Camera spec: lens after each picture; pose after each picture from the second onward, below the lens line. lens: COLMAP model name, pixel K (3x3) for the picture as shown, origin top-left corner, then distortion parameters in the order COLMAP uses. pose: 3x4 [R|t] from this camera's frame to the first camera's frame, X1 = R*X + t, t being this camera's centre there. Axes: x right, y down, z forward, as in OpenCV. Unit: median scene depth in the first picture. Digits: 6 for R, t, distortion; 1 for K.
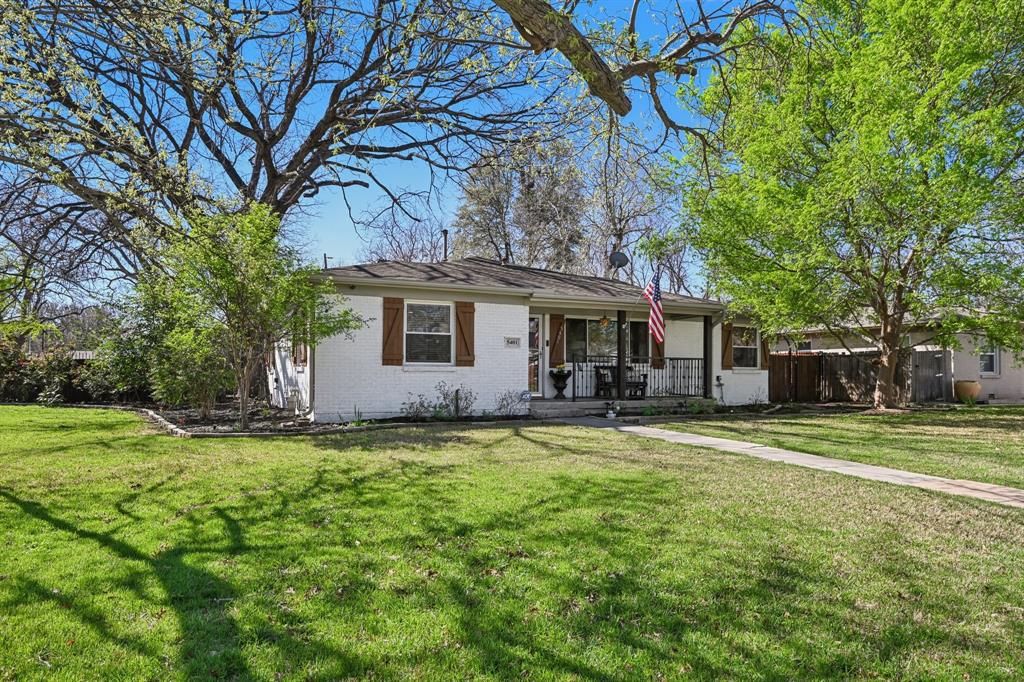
lens RADIAL K [[650.0, 0, 531.9], [0, 650.0, 342.9], [0, 0, 1]] dist [0.002301, 0.000441]
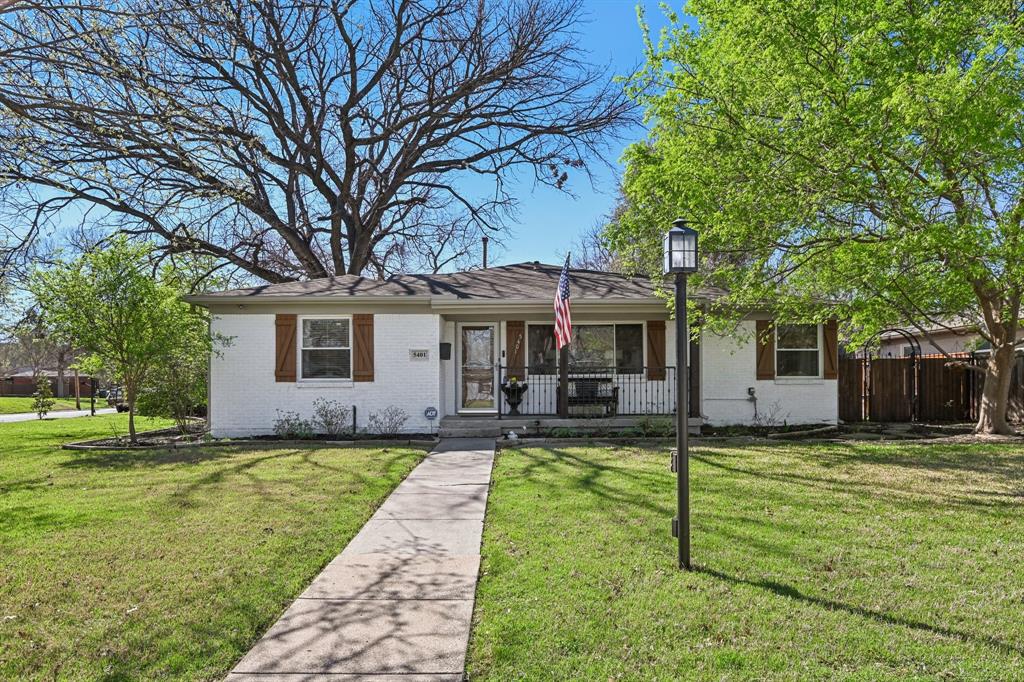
lens RADIAL K [[659.1, 0, 528.5], [0, 659.1, 373.0], [0, 0, 1]] dist [-0.004626, -0.000914]
pose [[0.900839, -0.017647, -0.433795, 0.446304], [0.030567, 0.999272, 0.022826, 0.007246], [0.433076, -0.033822, 0.900722, 0.194277]]
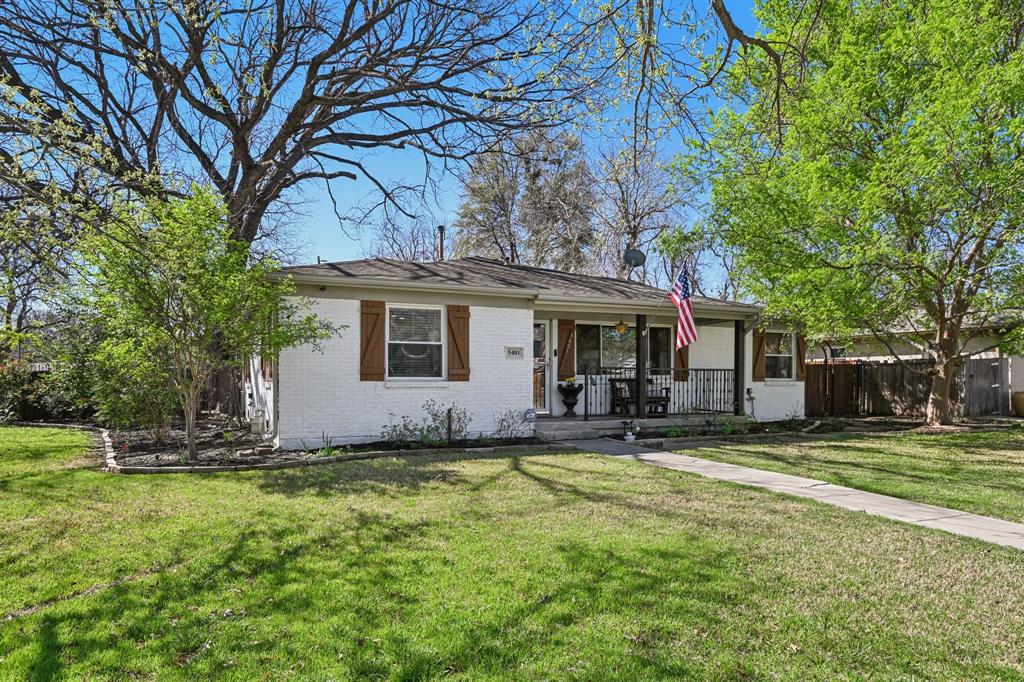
lens RADIAL K [[659.1, 0, 528.5], [0, 659.1, 373.0], [0, 0, 1]] dist [-0.004626, -0.000914]
pose [[0.999823, -0.003566, -0.018458, 0.003995], [0.004233, 0.999334, 0.036233, -0.004762], [0.018317, -0.036305, 0.999173, 0.114826]]
